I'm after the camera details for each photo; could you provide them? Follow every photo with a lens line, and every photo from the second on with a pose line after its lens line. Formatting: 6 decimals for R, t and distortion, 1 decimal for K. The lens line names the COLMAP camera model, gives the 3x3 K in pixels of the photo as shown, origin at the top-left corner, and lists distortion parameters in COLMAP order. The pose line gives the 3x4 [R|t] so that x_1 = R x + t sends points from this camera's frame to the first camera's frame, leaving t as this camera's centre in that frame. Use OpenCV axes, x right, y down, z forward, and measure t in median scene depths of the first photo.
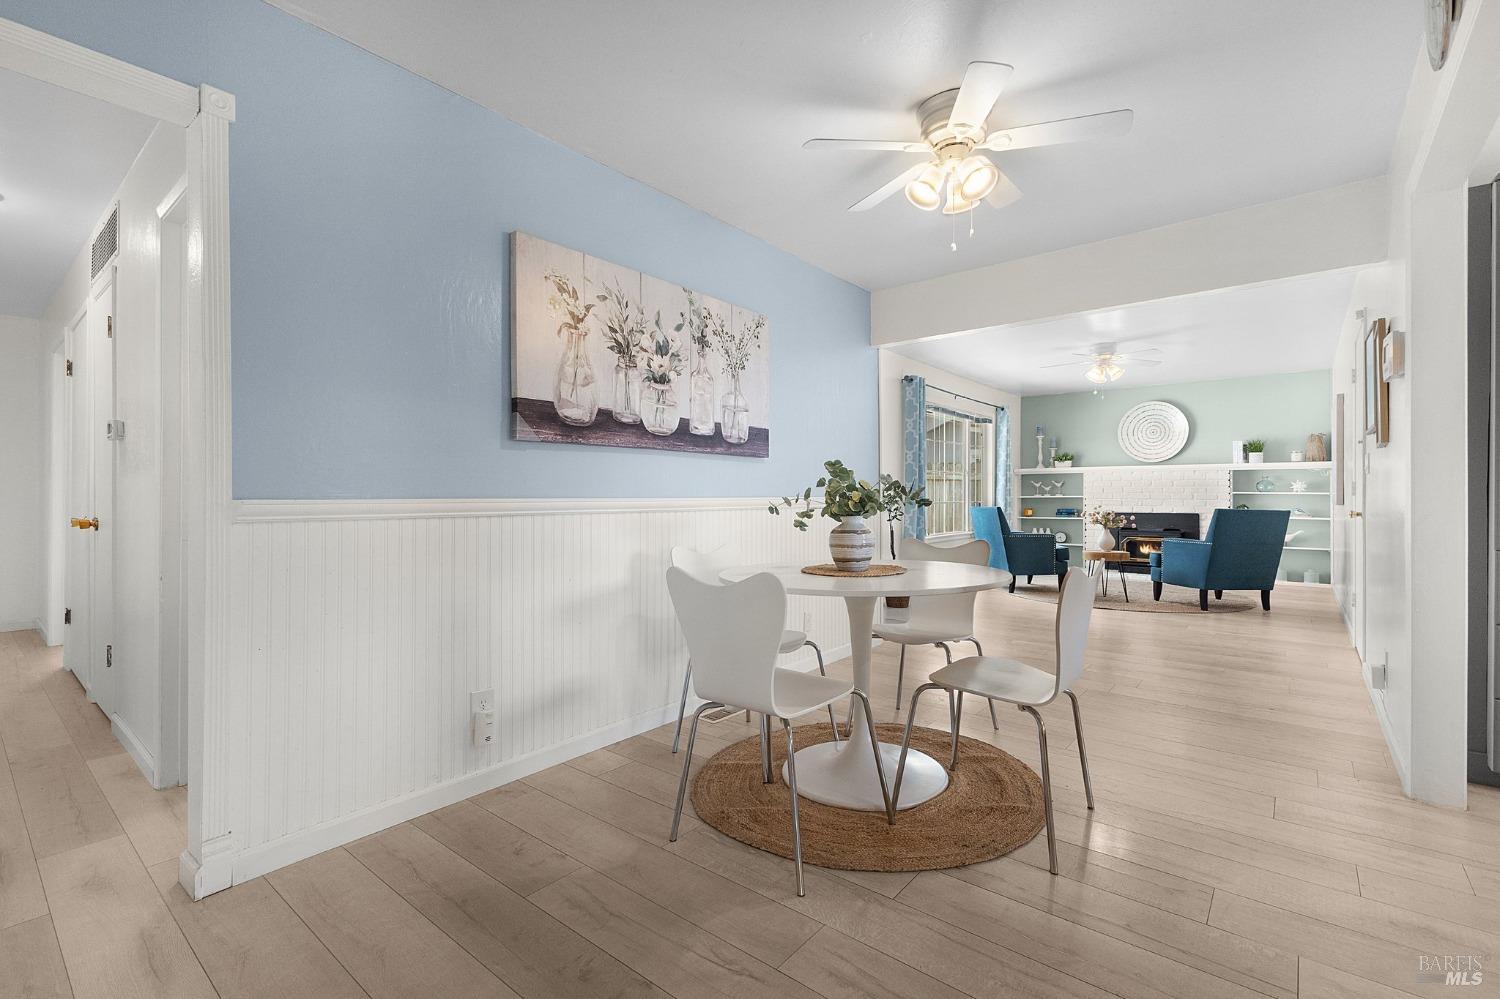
lens RADIAL K [[665.0, 0, 742.0], [0, 665.0, 498.5], [0, 0, 1]] dist [0.000385, 0.000164]
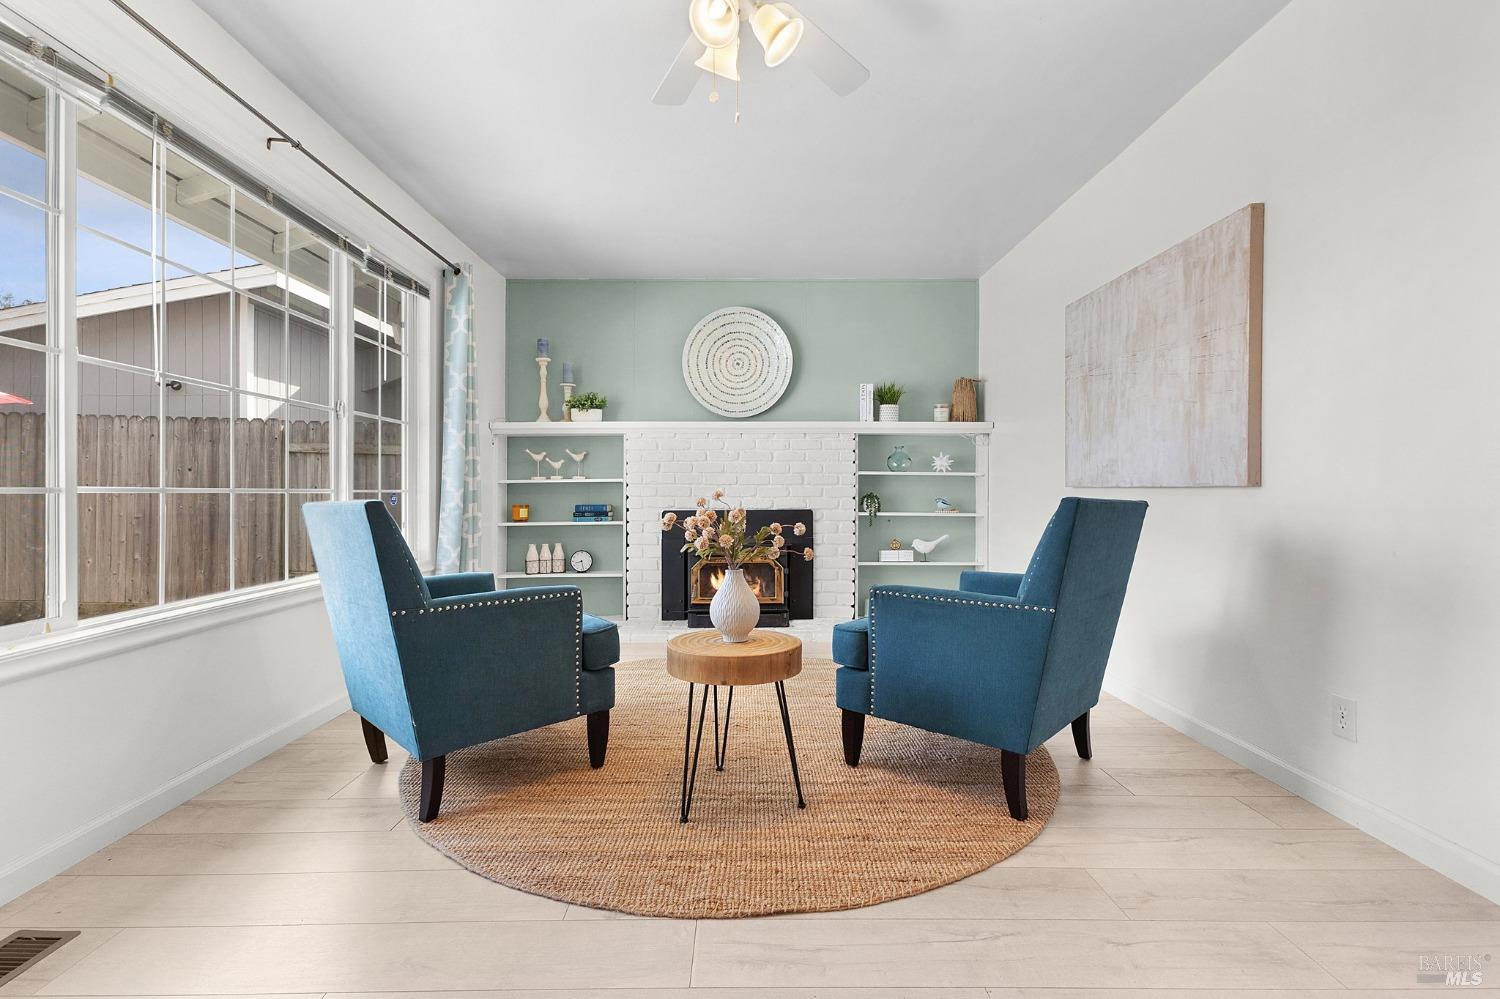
lens RADIAL K [[660.8, 0, 738.1], [0, 660.8, 490.7], [0, 0, 1]] dist [0.009388, 0.000074]
pose [[0.766614, -0.000616, 0.642108, 0.681660], [0.004875, 0.999976, -0.004860, 0.021875], [-0.642089, 0.006856, 0.766599, 1.484241]]
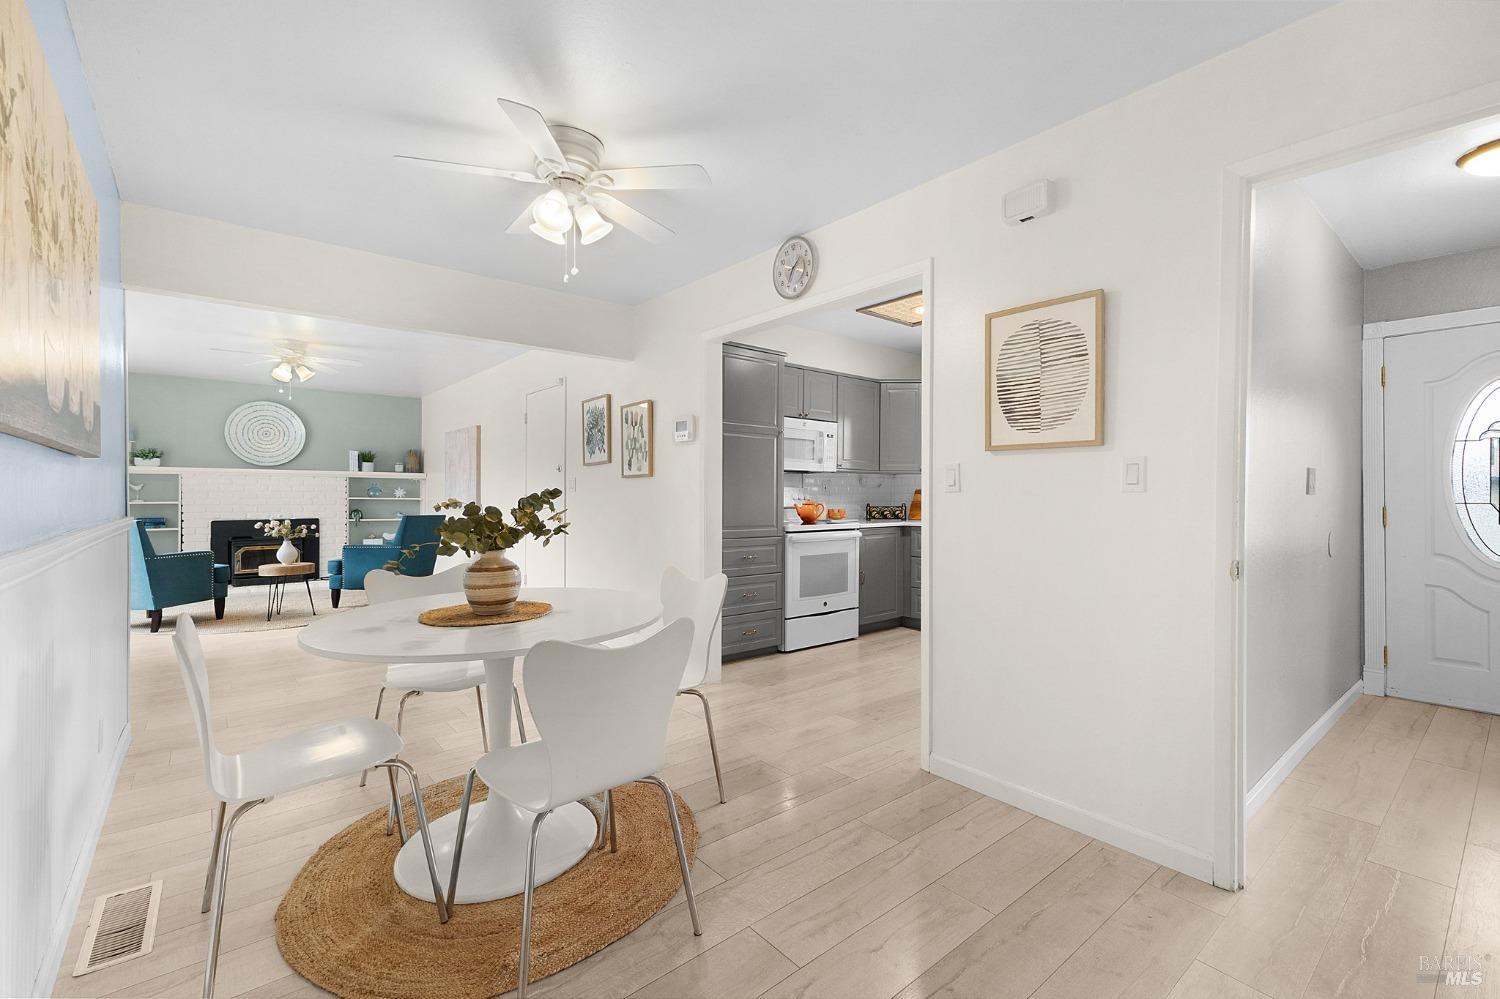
lens RADIAL K [[647.2, 0, 753.2], [0, 647.2, 499.9], [0, 0, 1]] dist [0.011566, 0.000099]
pose [[0.172850, -0.007084, 0.984923, -0.452768], [0.000462, 0.999975, 0.007111, -0.031571], [-0.984948, -0.000774, 0.172849, 0.400414]]
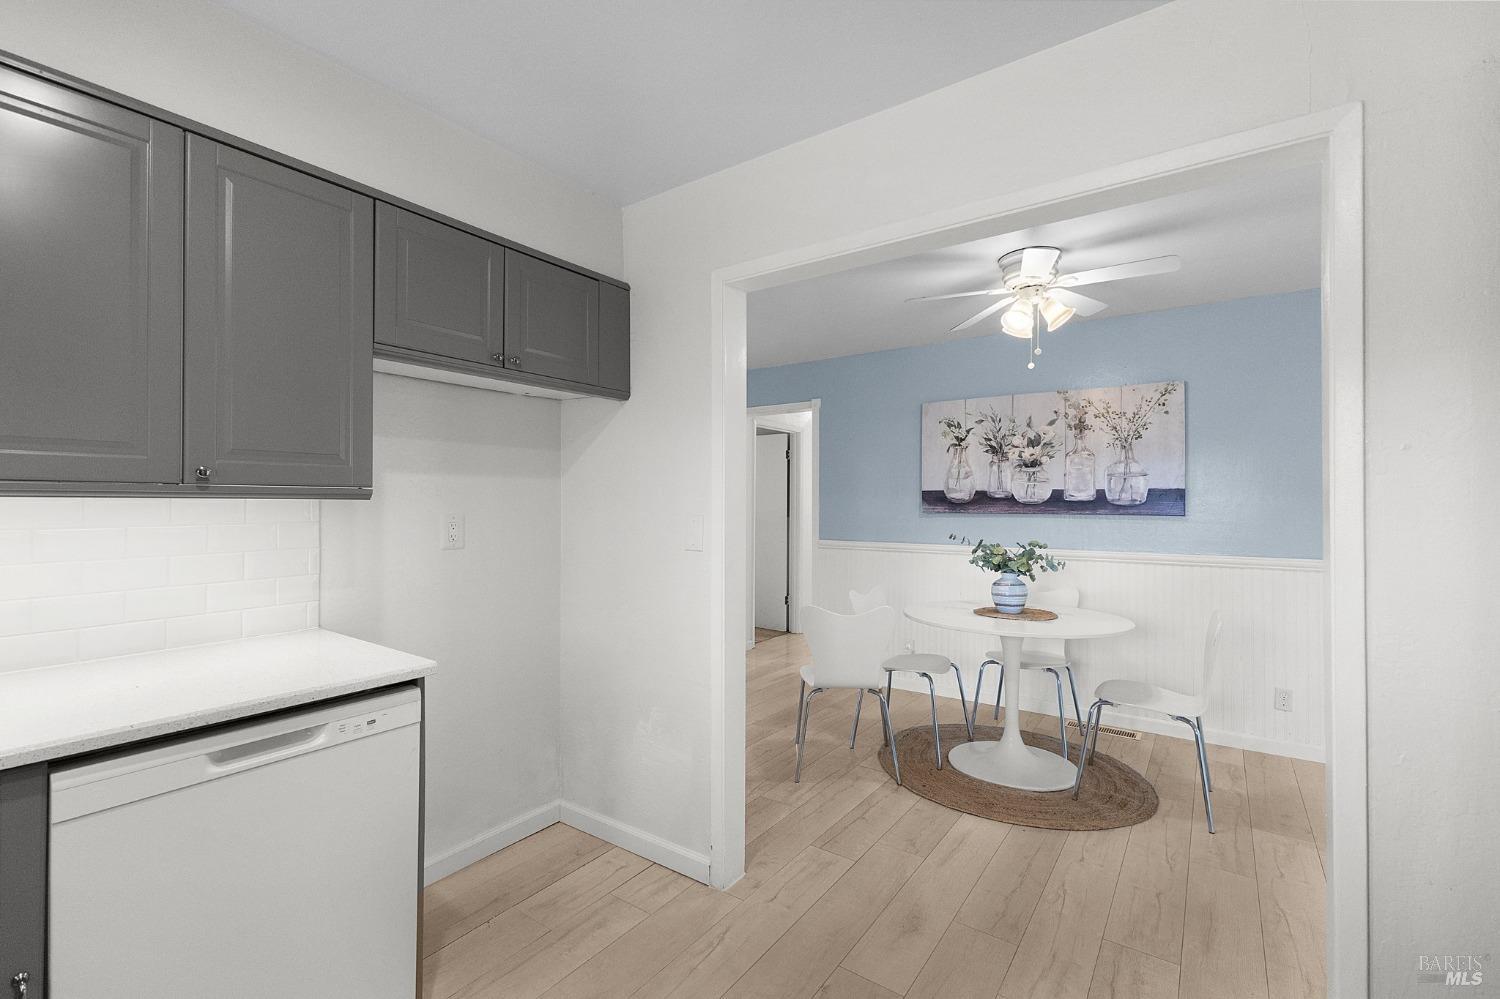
lens RADIAL K [[643.6, 0, 754.5], [0, 643.6, 498.4], [0, 0, 1]] dist [-0.000881, -0.000364]
pose [[0.072684, -0.007120, -0.997330, 1.095031], [-0.008726, 0.999932, -0.007774, -0.083588], [0.997317, 0.009267, 0.072617, 0.290908]]
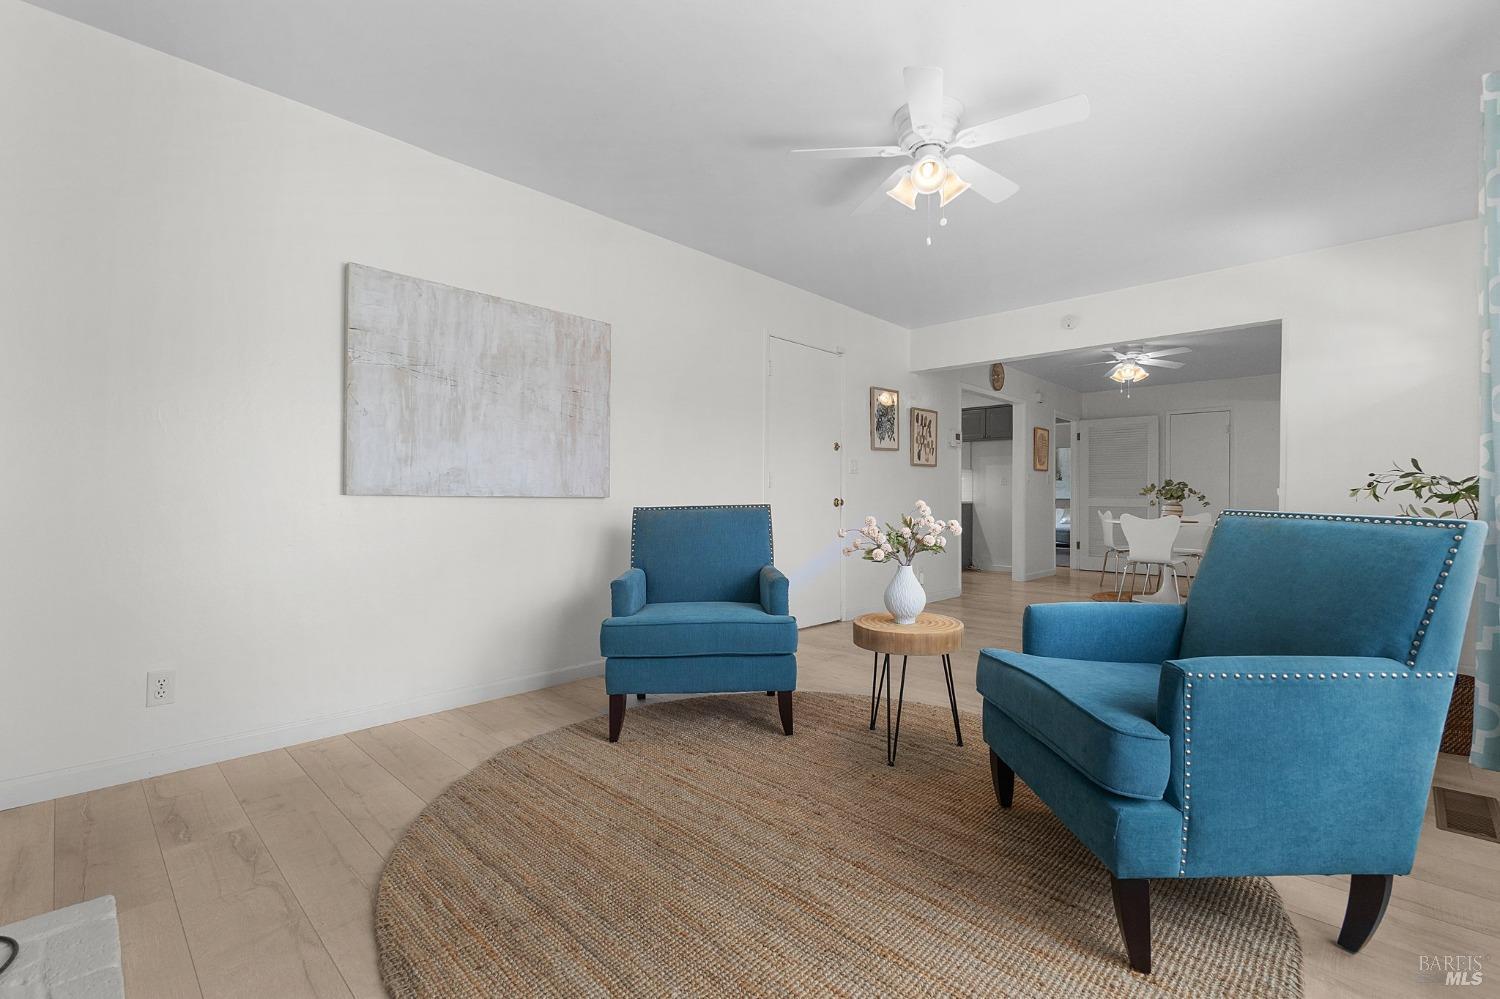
lens RADIAL K [[656.0, 0, 745.0], [0, 656.0, 498.1], [0, 0, 1]] dist [-0.000193, -0.000415]
pose [[-0.997147, -0.003770, 0.075395, 1.205300], [-0.003418, 0.999983, 0.004807, 0.012027], [-0.075411, 0.004535, -0.997142, 2.722687]]
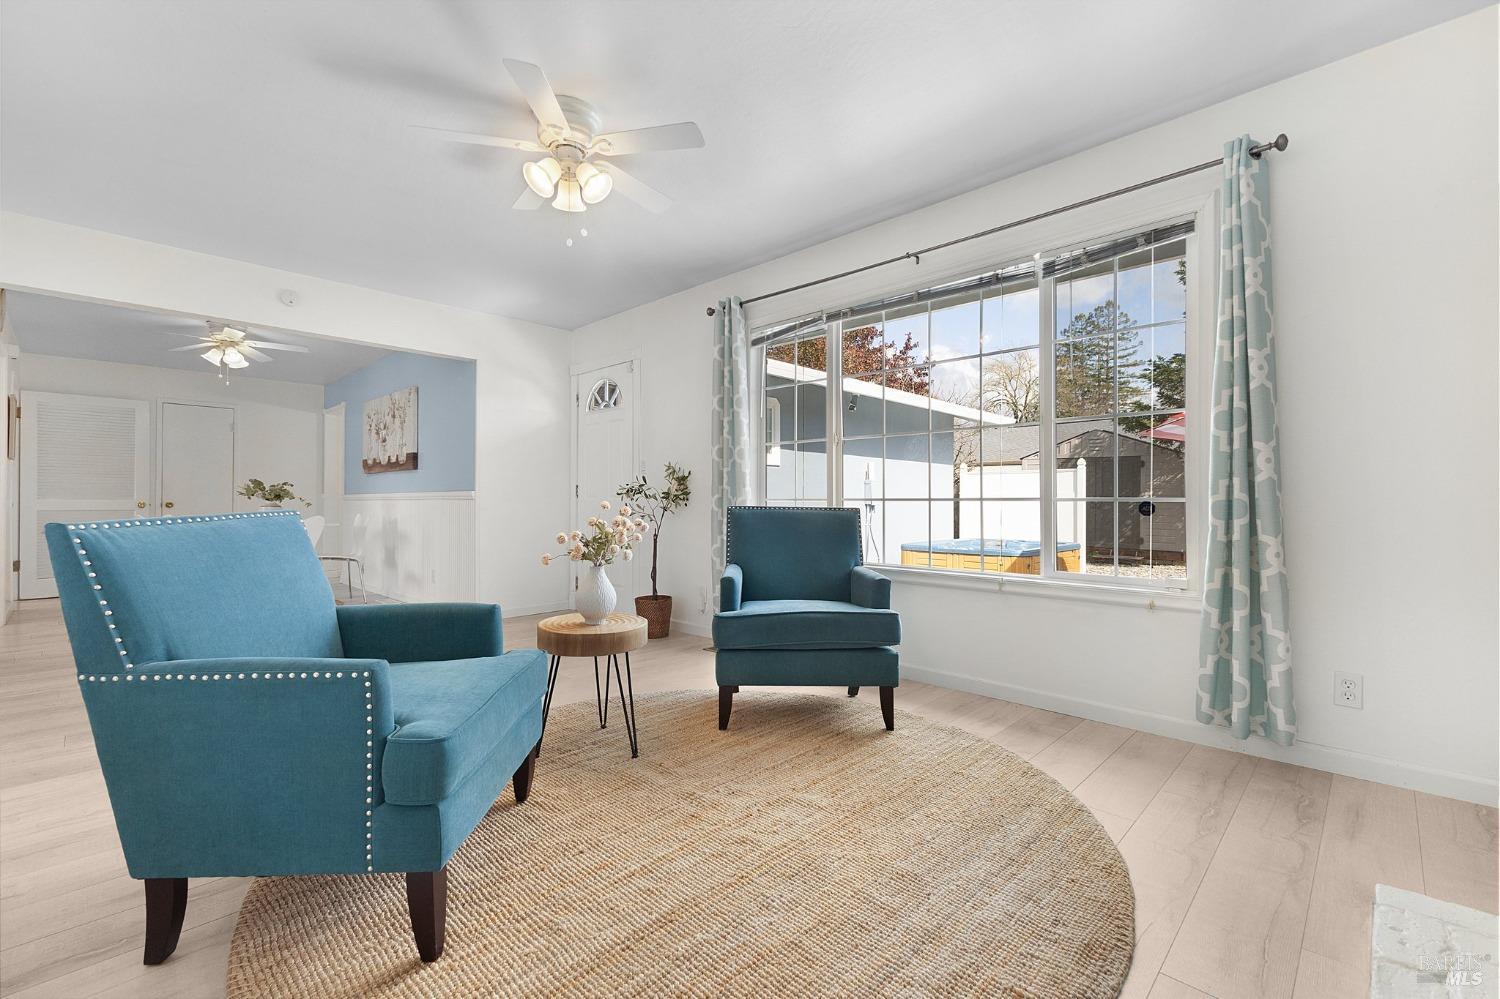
lens RADIAL K [[656.0, 0, 745.0], [0, 656.0, 498.1], [0, 0, 1]] dist [-0.000193, -0.000415]
pose [[-0.081273, -0.005091, -0.996679, 1.812176], [-0.004538, 0.999978, -0.004738, 0.016919], [0.996682, 0.004137, -0.081295, 2.196299]]
